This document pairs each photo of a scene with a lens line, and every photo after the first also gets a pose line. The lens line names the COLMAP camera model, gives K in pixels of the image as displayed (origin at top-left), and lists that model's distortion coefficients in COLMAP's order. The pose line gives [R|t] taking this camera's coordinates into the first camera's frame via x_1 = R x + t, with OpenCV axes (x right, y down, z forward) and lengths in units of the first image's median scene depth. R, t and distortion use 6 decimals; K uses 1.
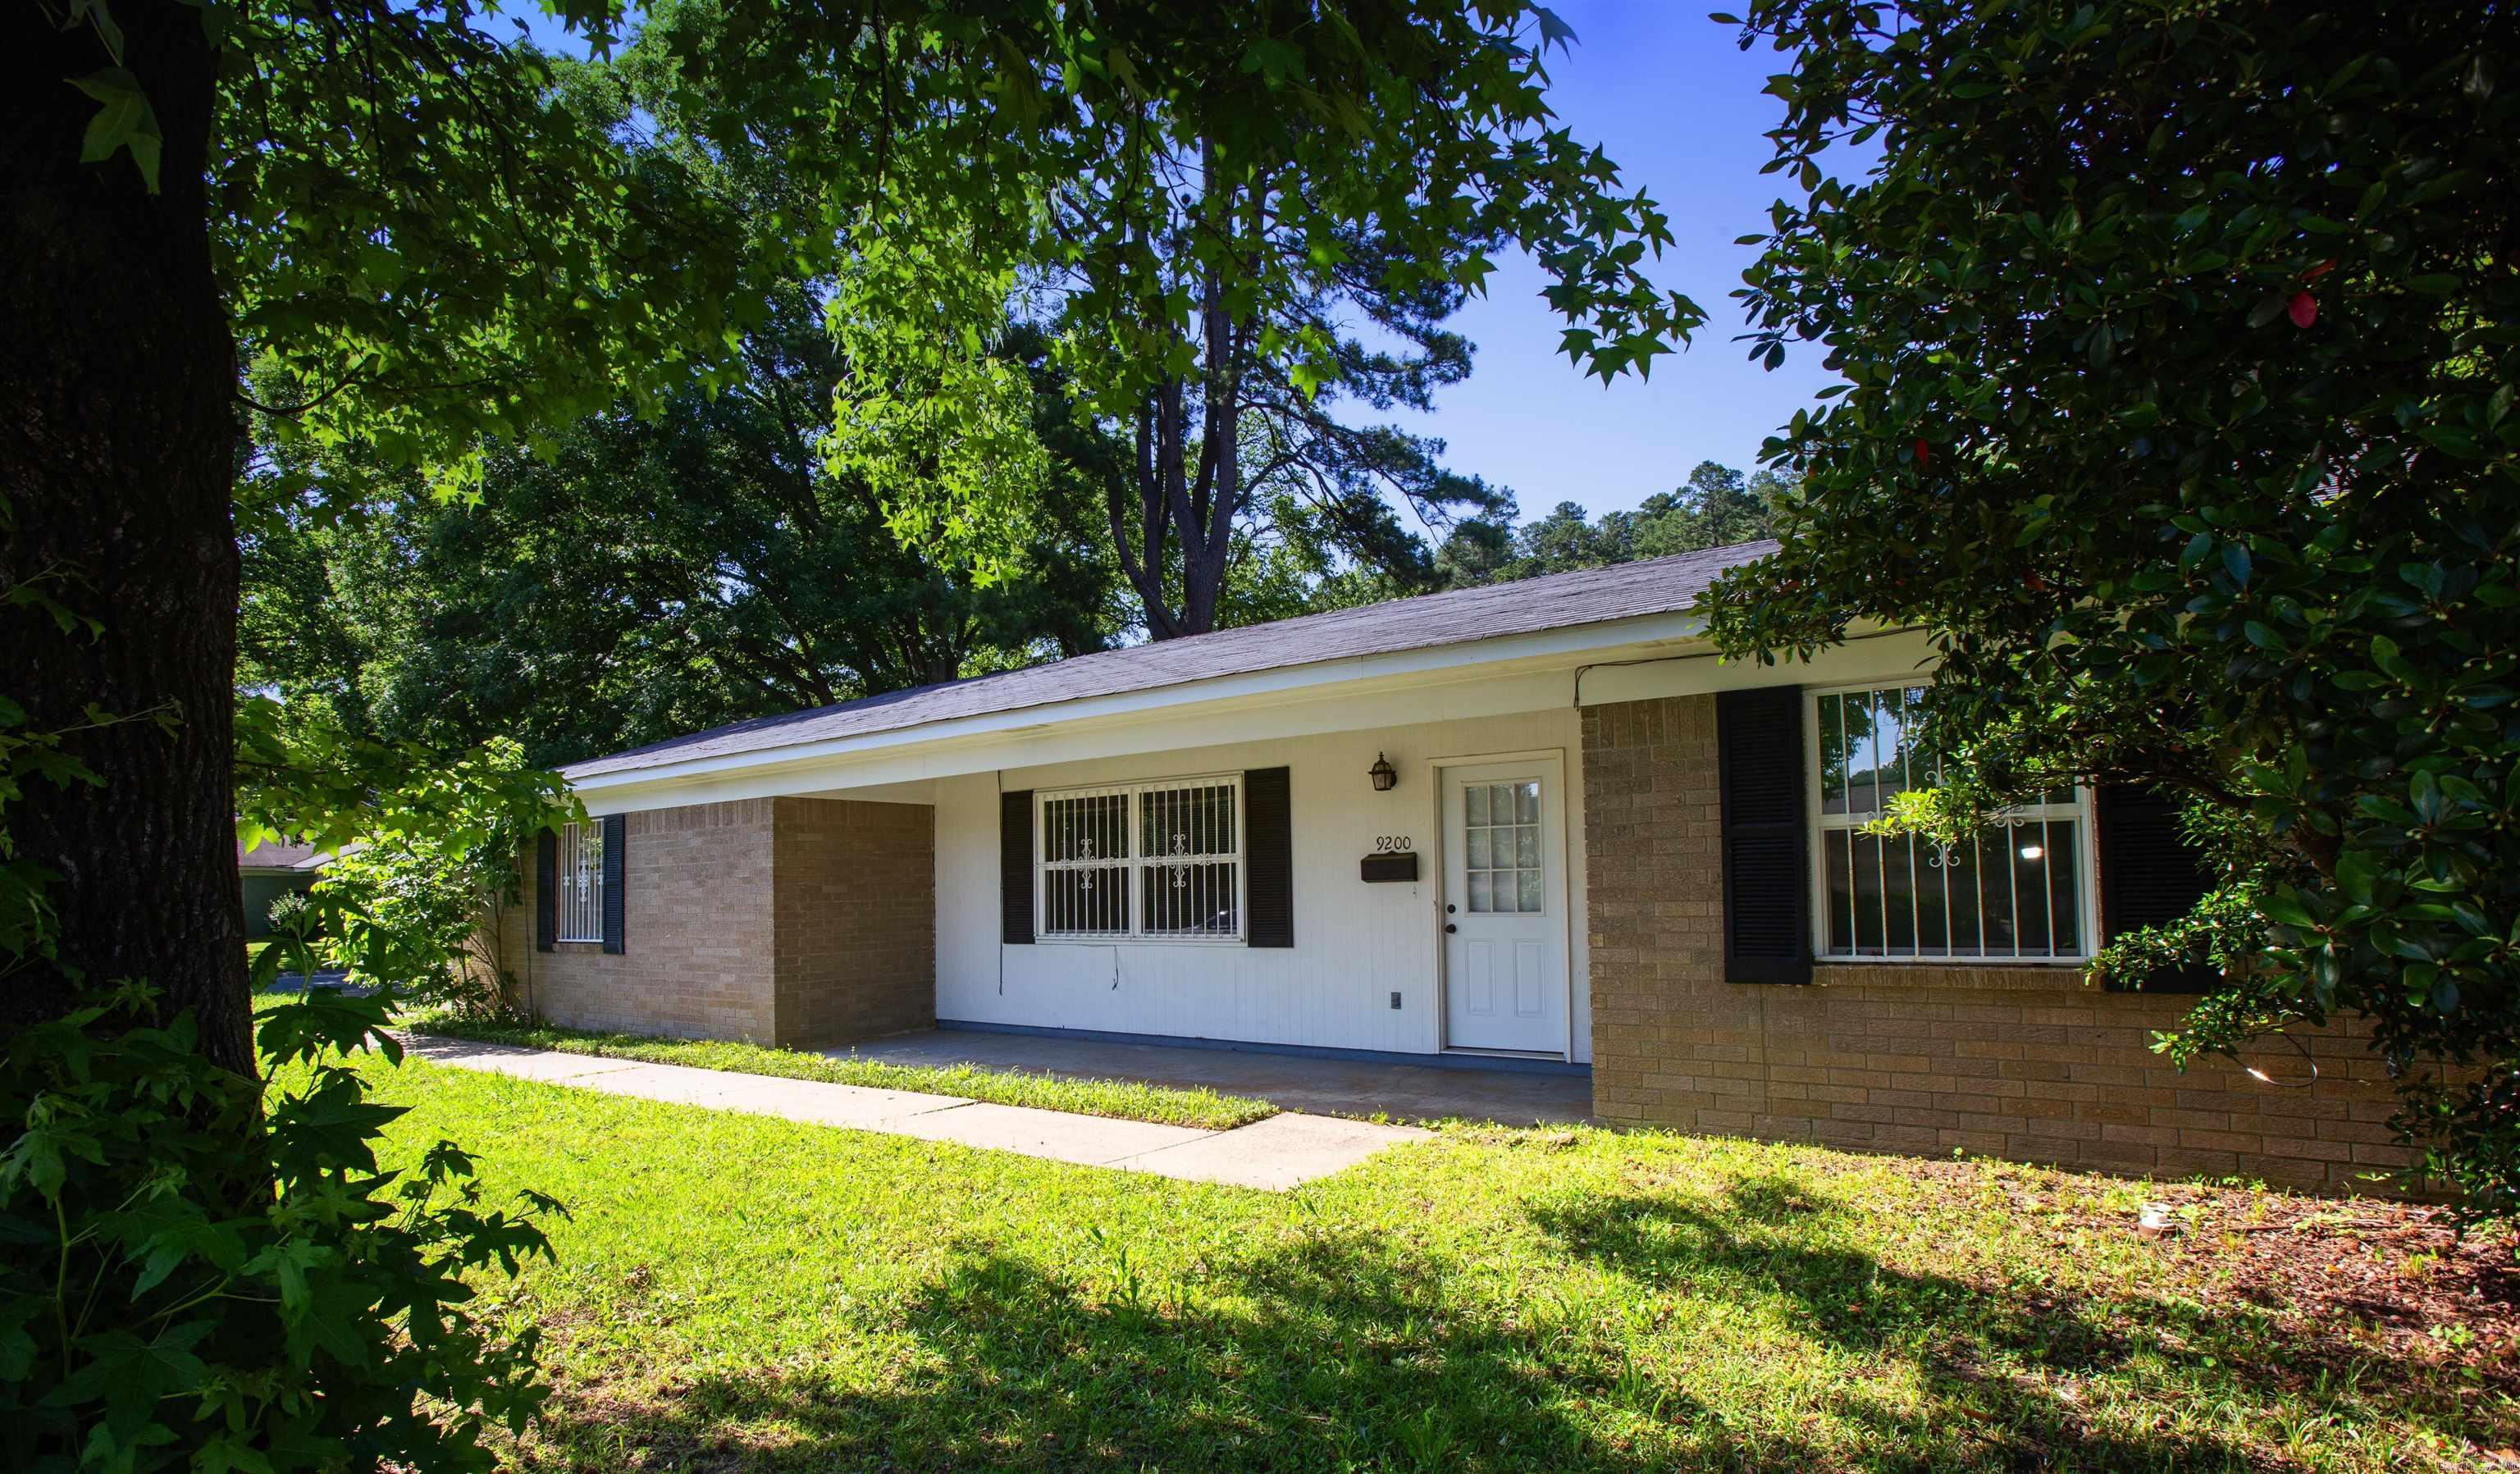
lens RADIAL K [[1188.6, 0, 1196.4], [0, 1188.6, 859.0], [0, 0, 1]] dist [-0.021121, -0.000048]
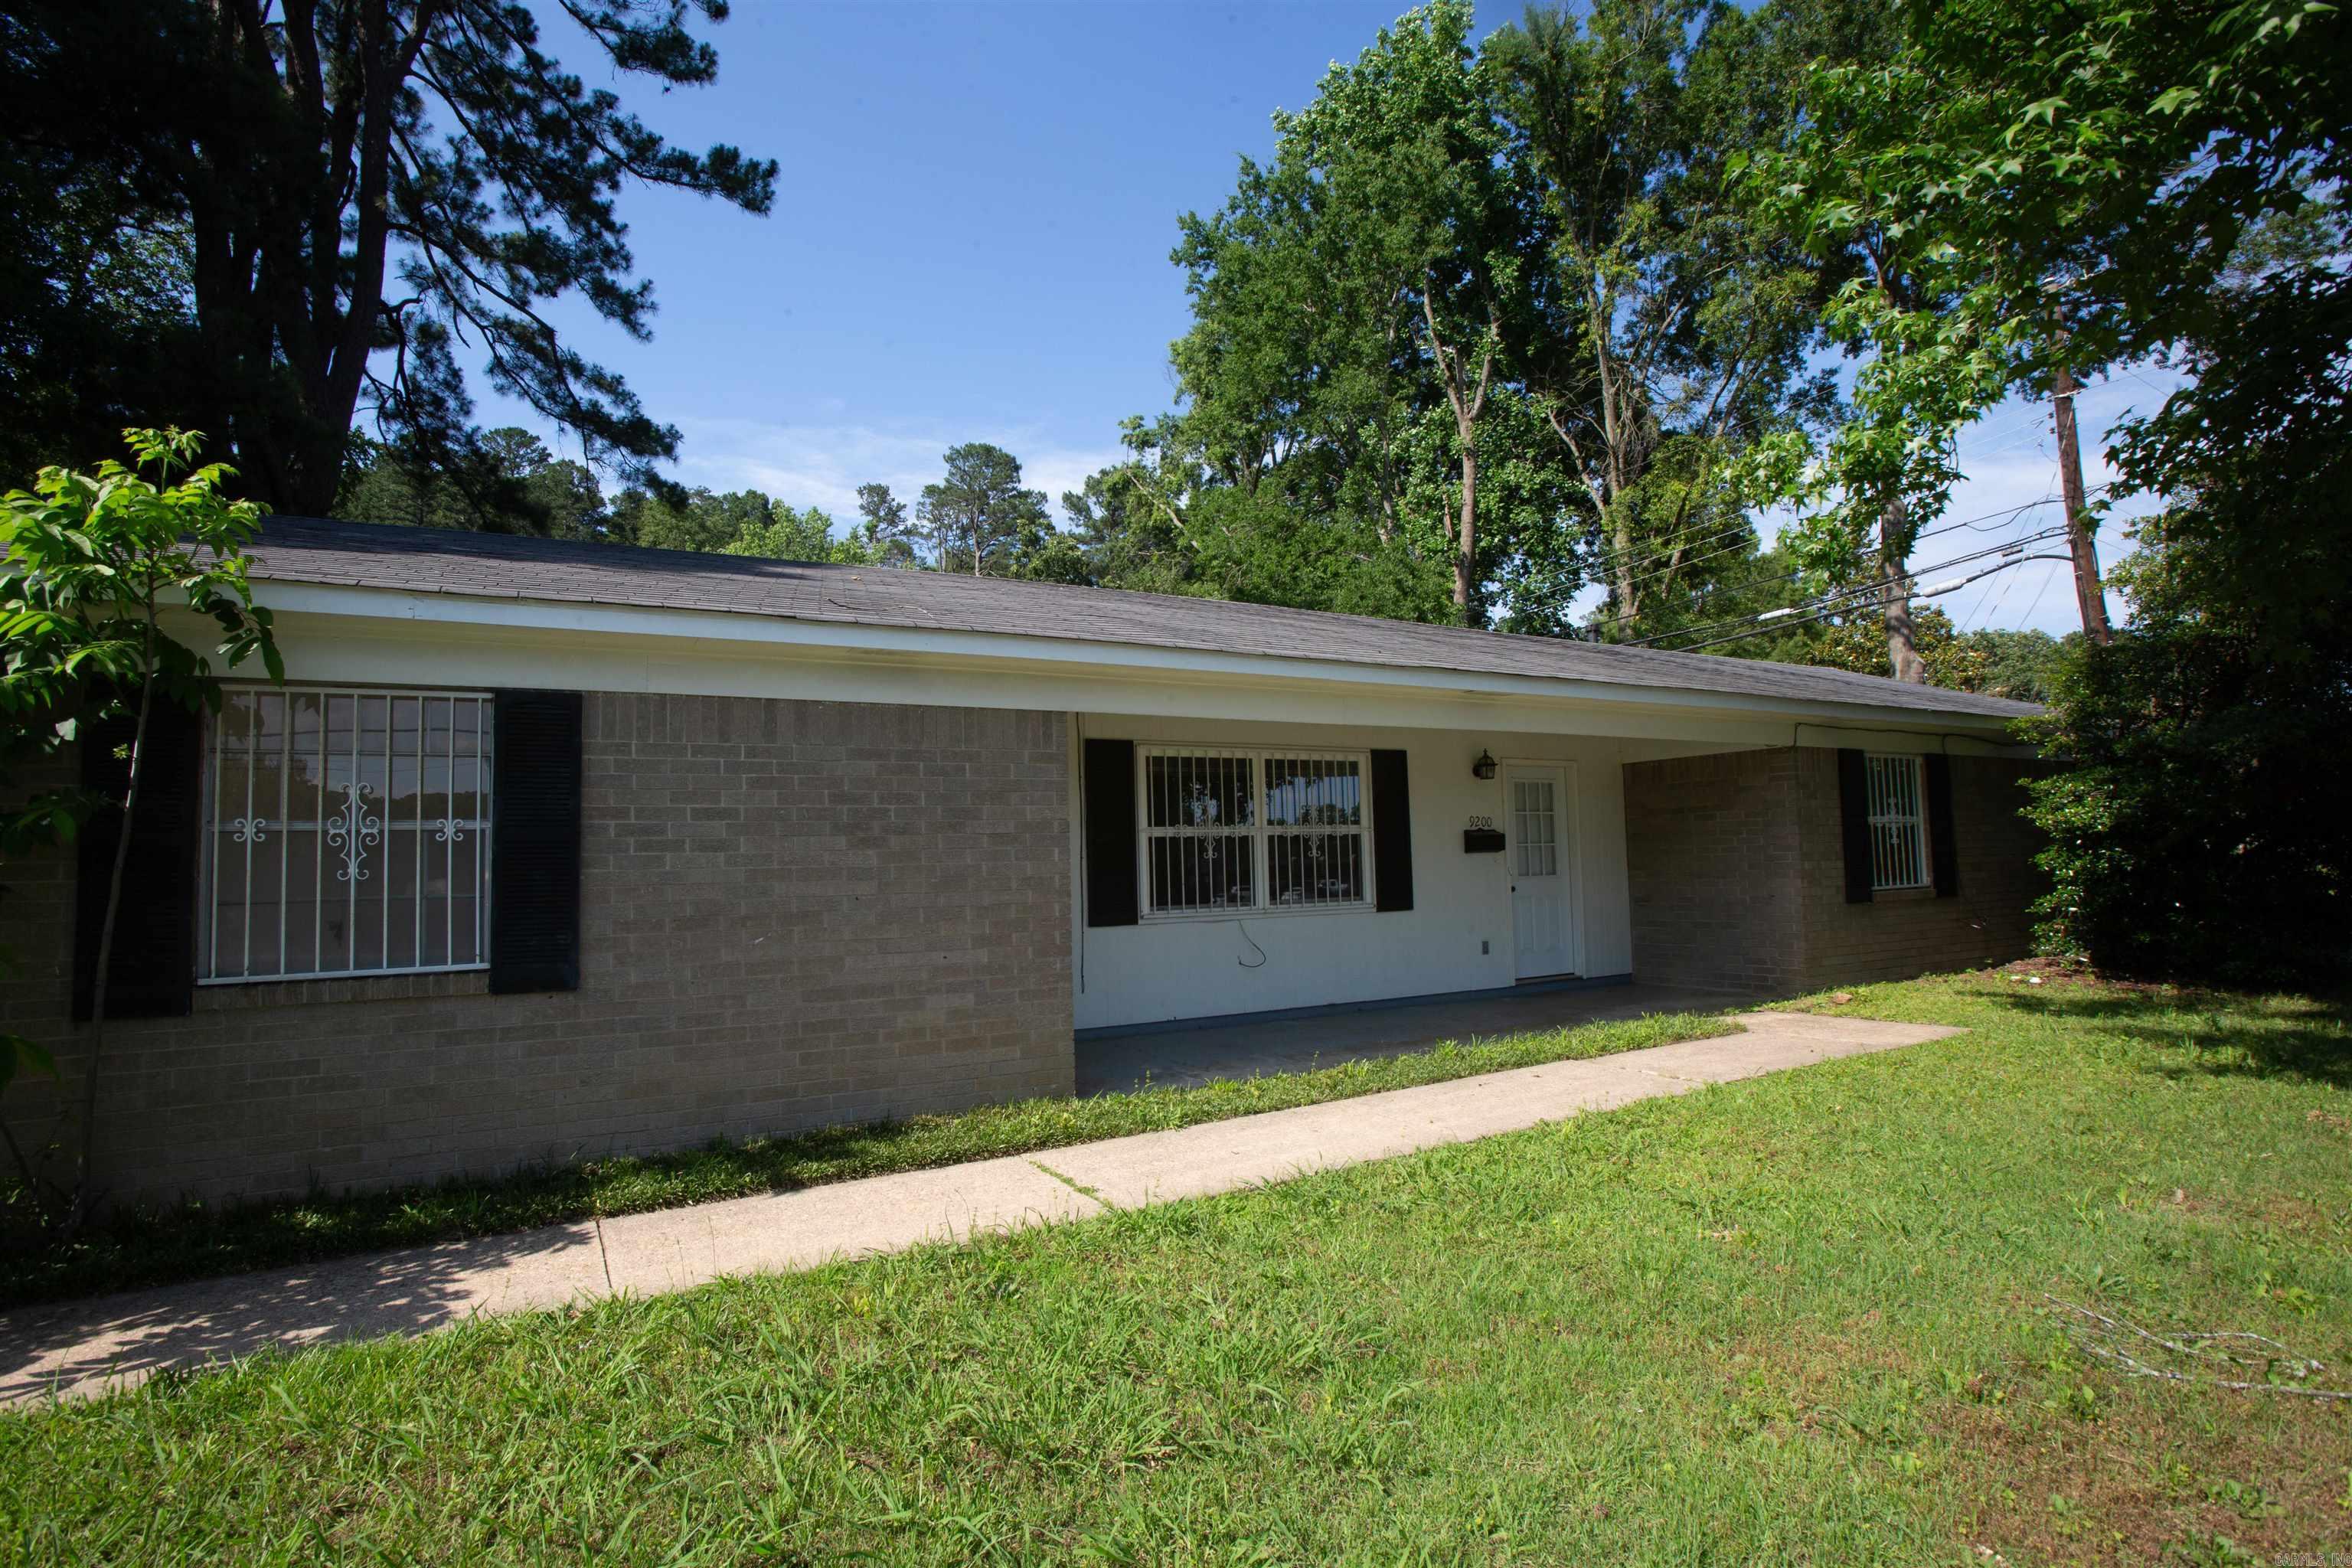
lens RADIAL K [[1141.9, 0, 1175.0], [0, 1141.9, 787.6], [0, 0, 1]] dist [-0.051703, 0.008775]
pose [[0.408723, 0.070497, 0.909932, -0.904967], [-0.011890, 0.997339, -0.071929, 0.034294], [-0.912581, 0.018580, 0.408474, 0.683127]]
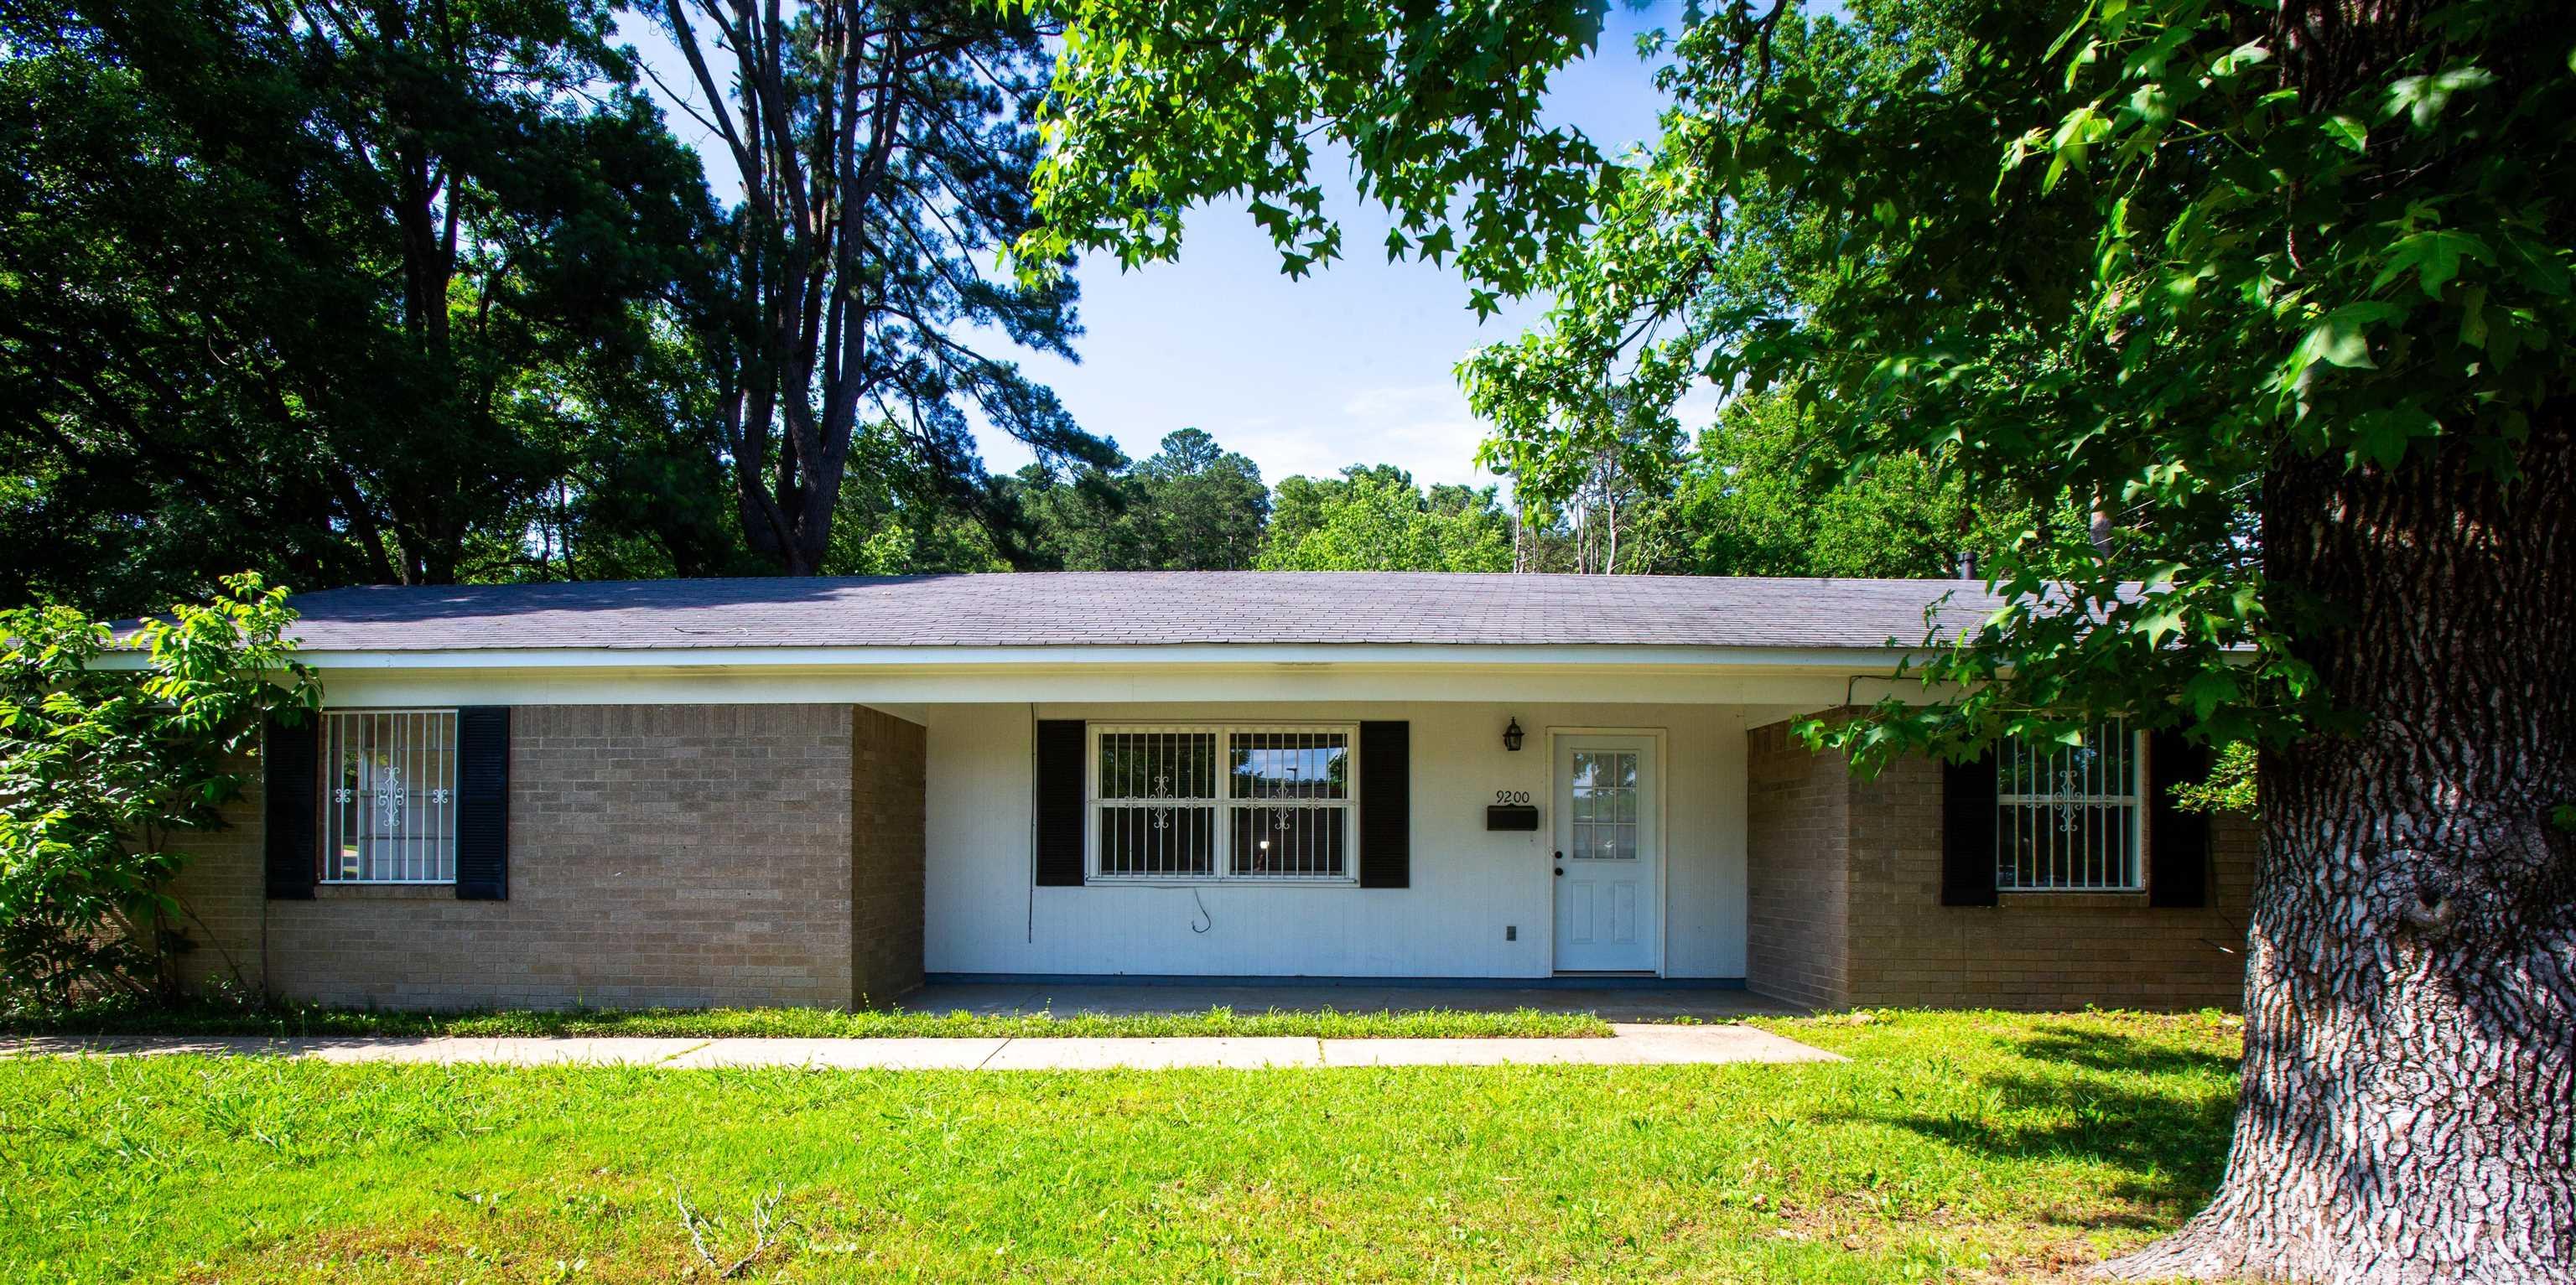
lens RADIAL K [[1218.3, 0, 1274.1], [0, 1218.3, 852.7], [0, 0, 1]] dist [-0.043042, 0.000048]
pose [[0.811960, 0.020440, 0.583355, -0.601410], [-0.037605, 0.999142, 0.017332, 0.024454], [-0.582500, -0.036010, 0.812032, 0.150416]]
